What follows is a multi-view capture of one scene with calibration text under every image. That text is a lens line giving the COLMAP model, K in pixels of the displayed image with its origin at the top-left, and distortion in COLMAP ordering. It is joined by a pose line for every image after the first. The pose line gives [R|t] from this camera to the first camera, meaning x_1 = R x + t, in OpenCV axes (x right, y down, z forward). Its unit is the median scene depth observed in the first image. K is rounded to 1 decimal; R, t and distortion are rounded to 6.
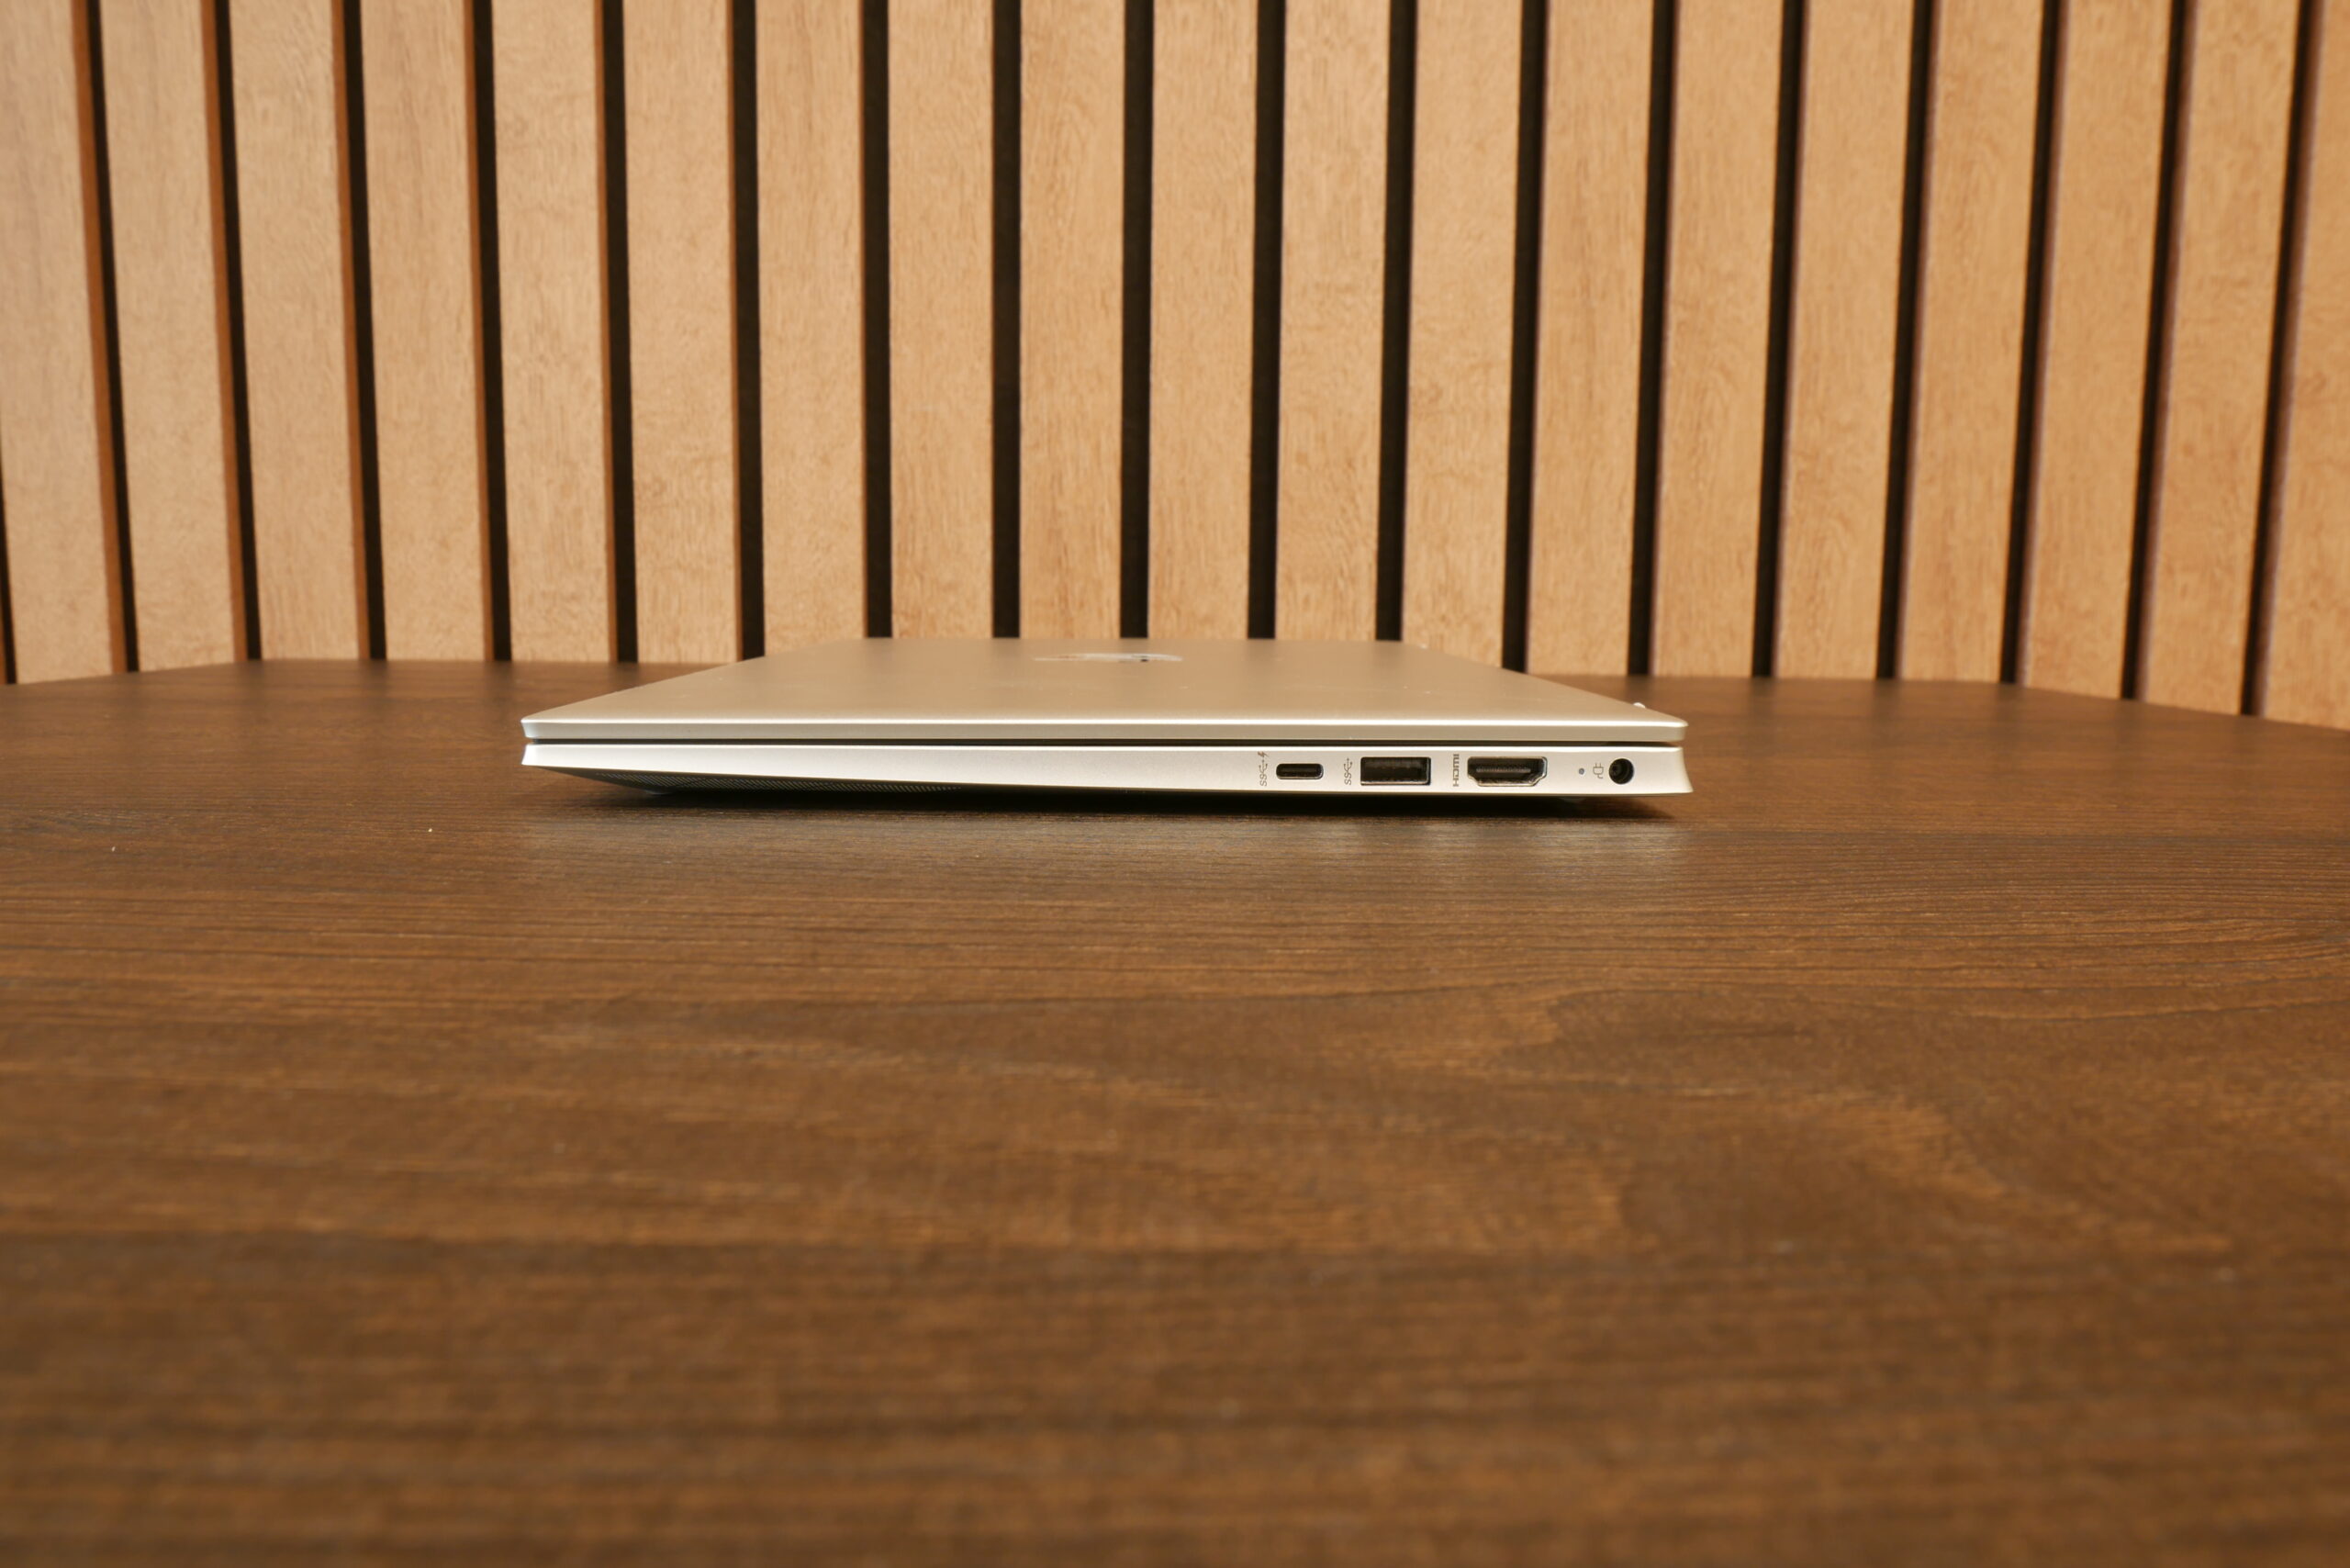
lens RADIAL K [[1666.6, 0, 1175.0], [0, 1666.6, 784.0], [0, 0, 1]] dist [-0.005036, 0.000833]
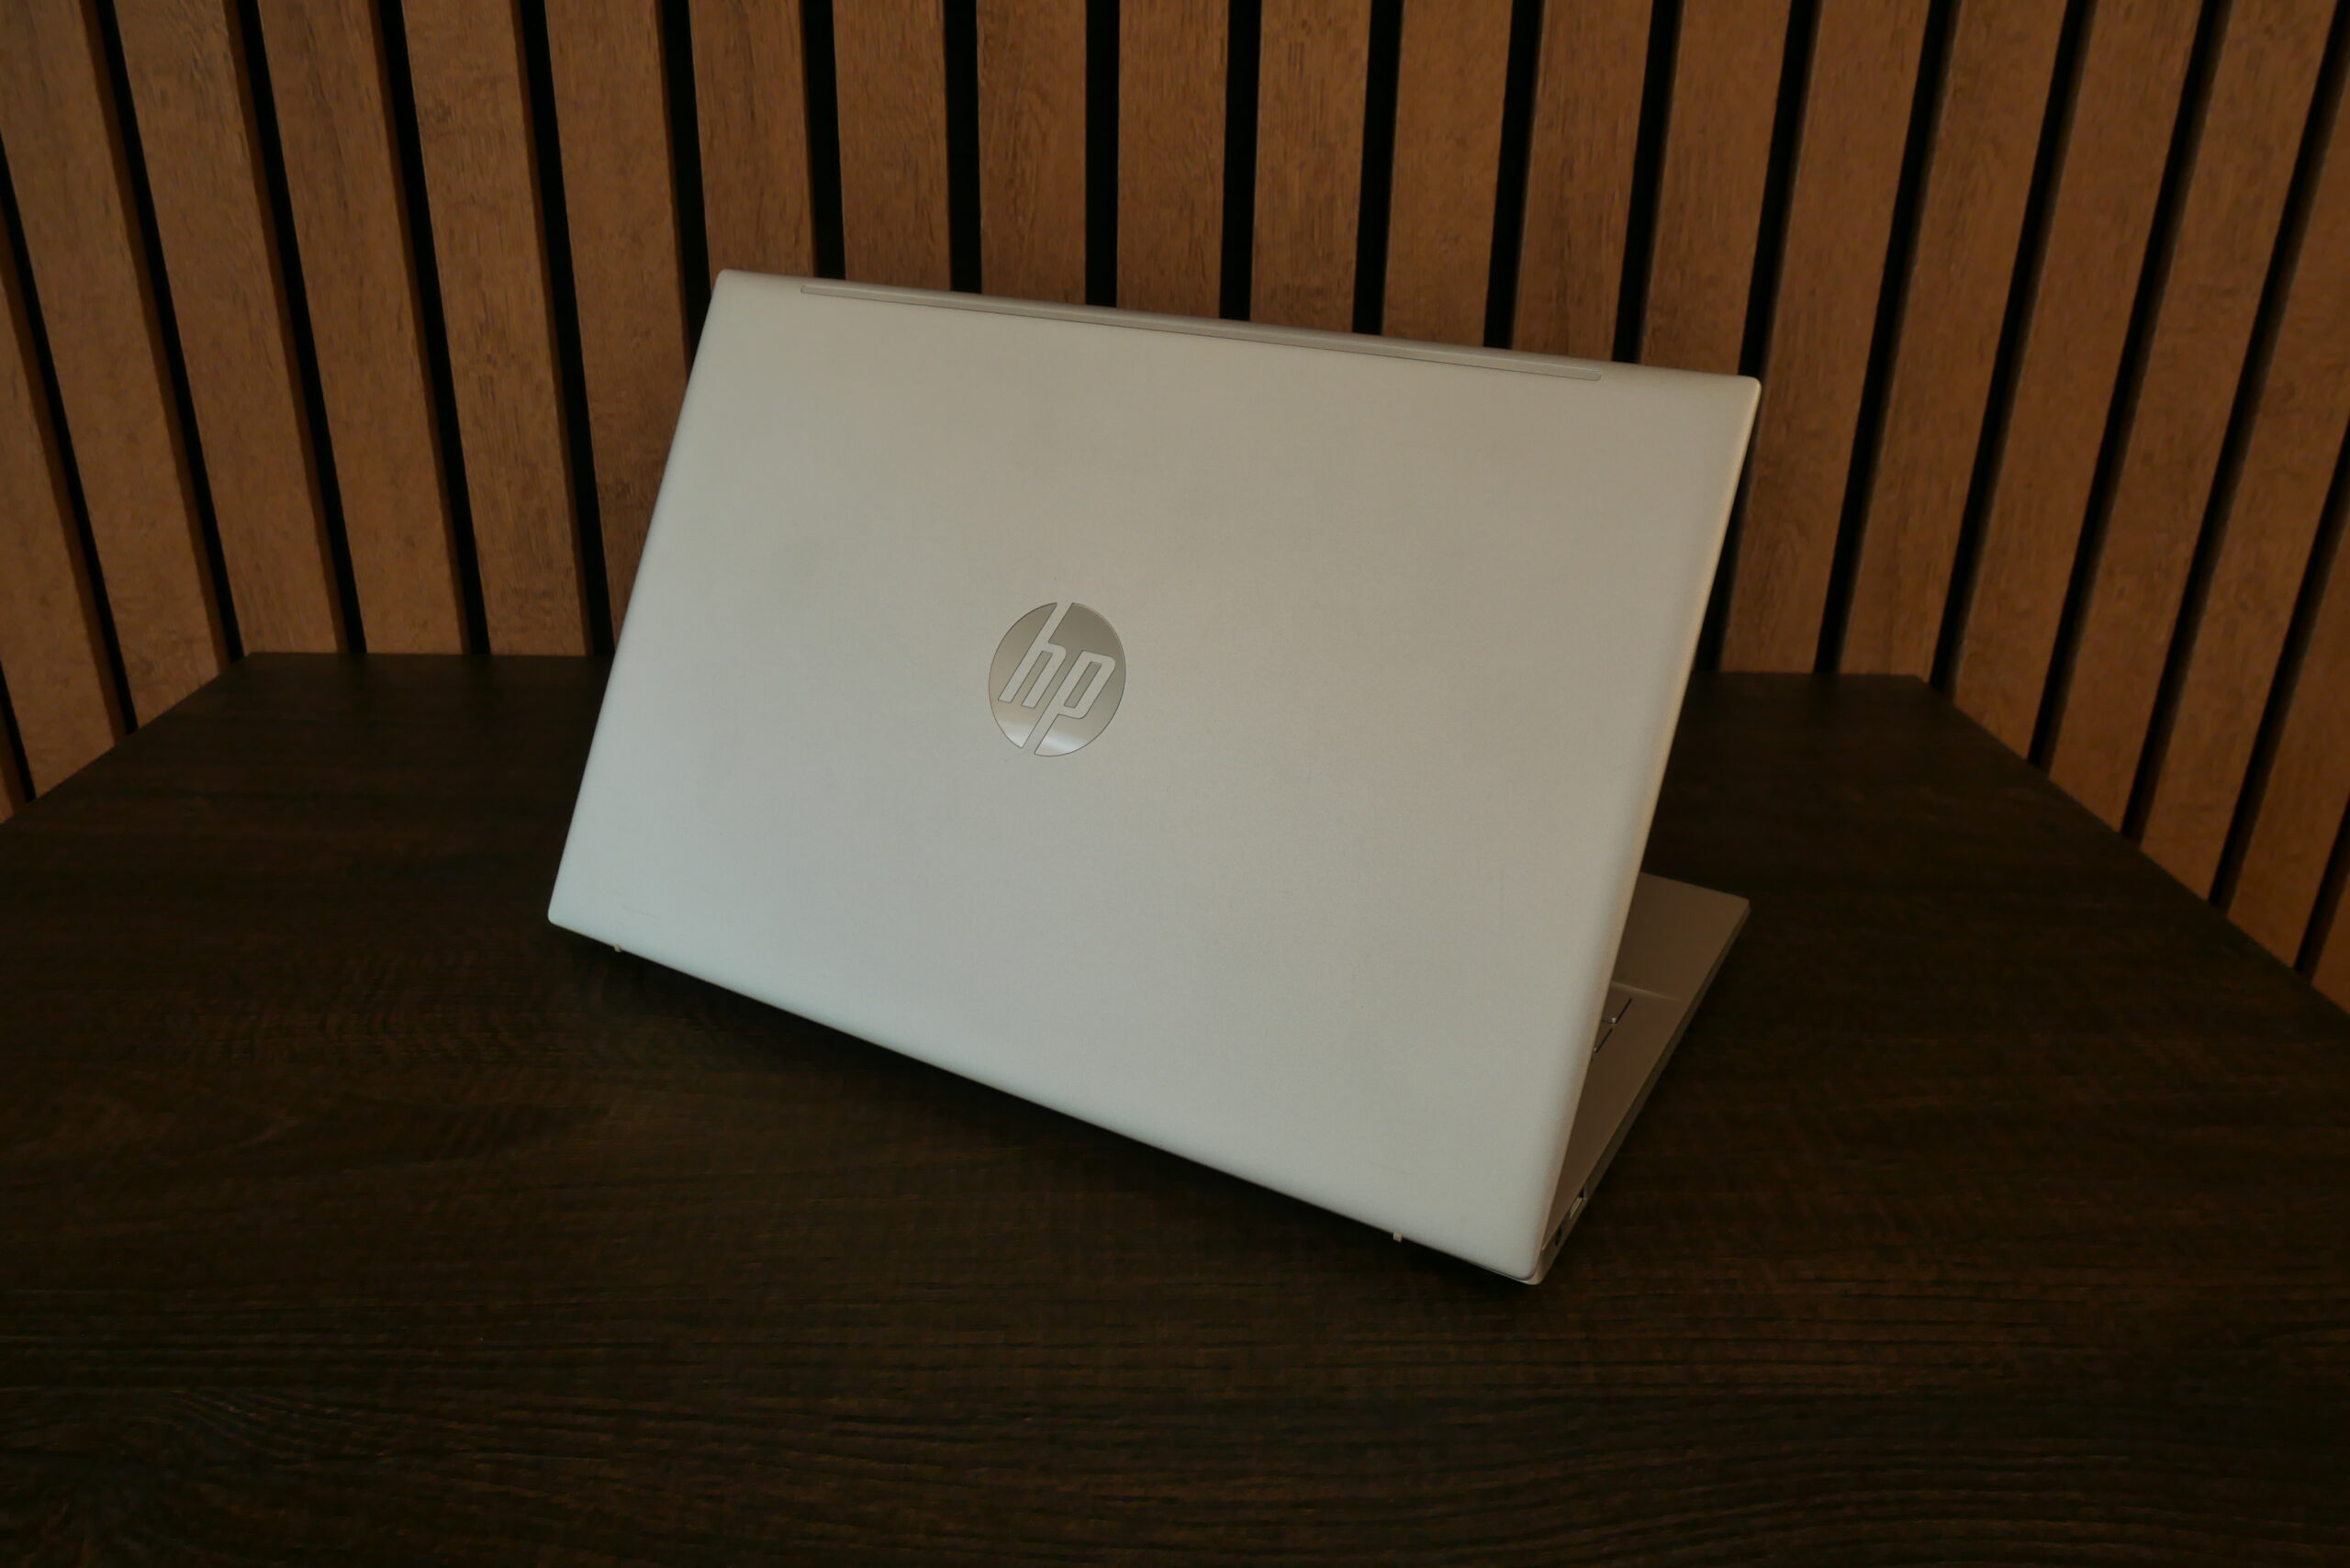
lens RADIAL K [[1666.6, 0, 1175.0], [0, 1666.6, 784.0], [0, 0, 1]] dist [-0.005036, 0.000833]
pose [[0.999797, 0.002996, 0.019906, 0.001668], [-0.008358, 0.961373, 0.275123, -0.288660], [-0.018313, -0.275234, 0.961203, -0.011275]]
